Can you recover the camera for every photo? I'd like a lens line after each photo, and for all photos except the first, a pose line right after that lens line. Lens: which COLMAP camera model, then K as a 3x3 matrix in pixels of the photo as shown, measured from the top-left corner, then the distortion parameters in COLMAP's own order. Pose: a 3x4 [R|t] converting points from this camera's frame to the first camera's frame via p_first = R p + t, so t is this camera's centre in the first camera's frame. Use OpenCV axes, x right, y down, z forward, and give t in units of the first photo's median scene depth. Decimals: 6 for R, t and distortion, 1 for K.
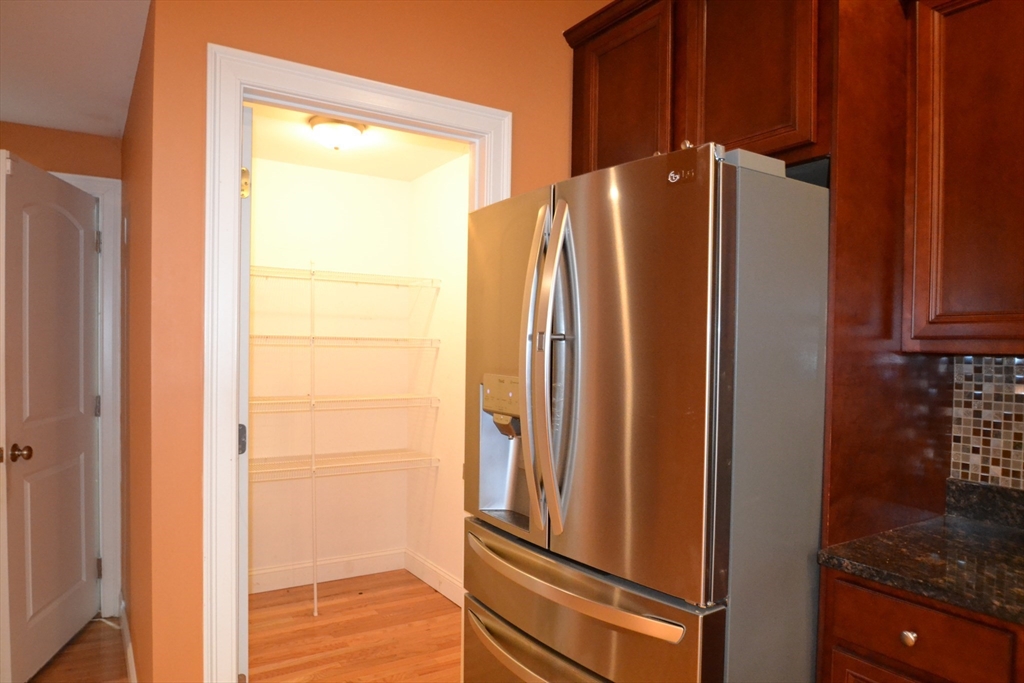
lens RADIAL K [[664.9, 0, 509.6], [0, 664.9, 347.2], [0, 0, 1]] dist [-0.022010, -0.005982]
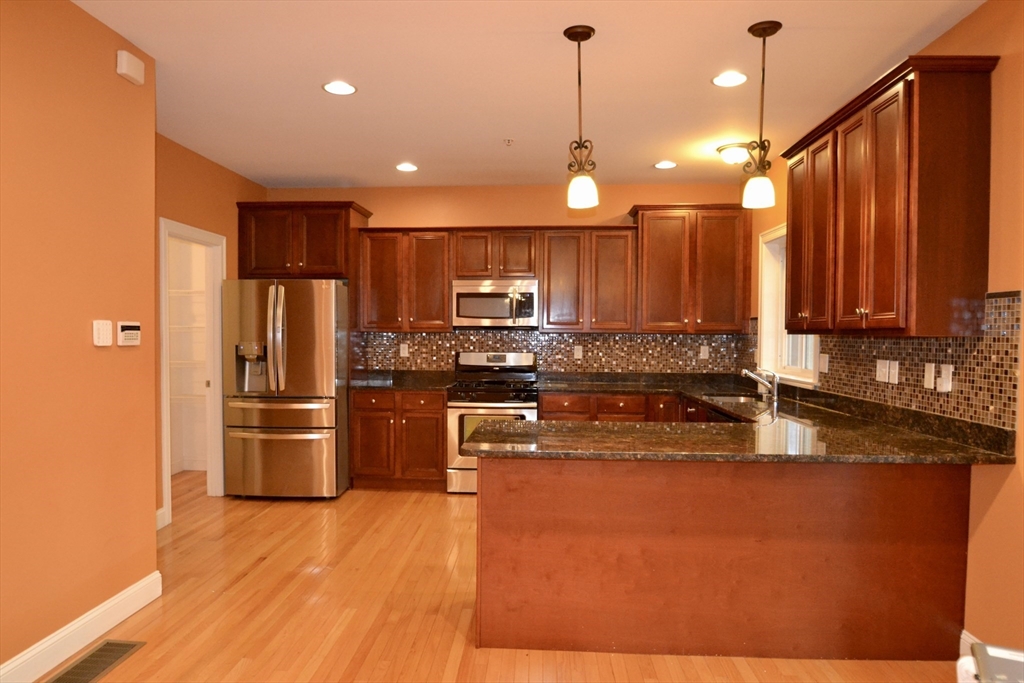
lens RADIAL K [[664.9, 0, 504.0], [0, 664.9, 351.3], [0, 0, 1]] dist [-0.022010, -0.005982]
pose [[0.579561, -0.030709, 0.814350, -1.696045], [0.007588, 0.999450, 0.032289, 0.002442], [-0.814893, -0.012535, 0.579475, -1.538657]]
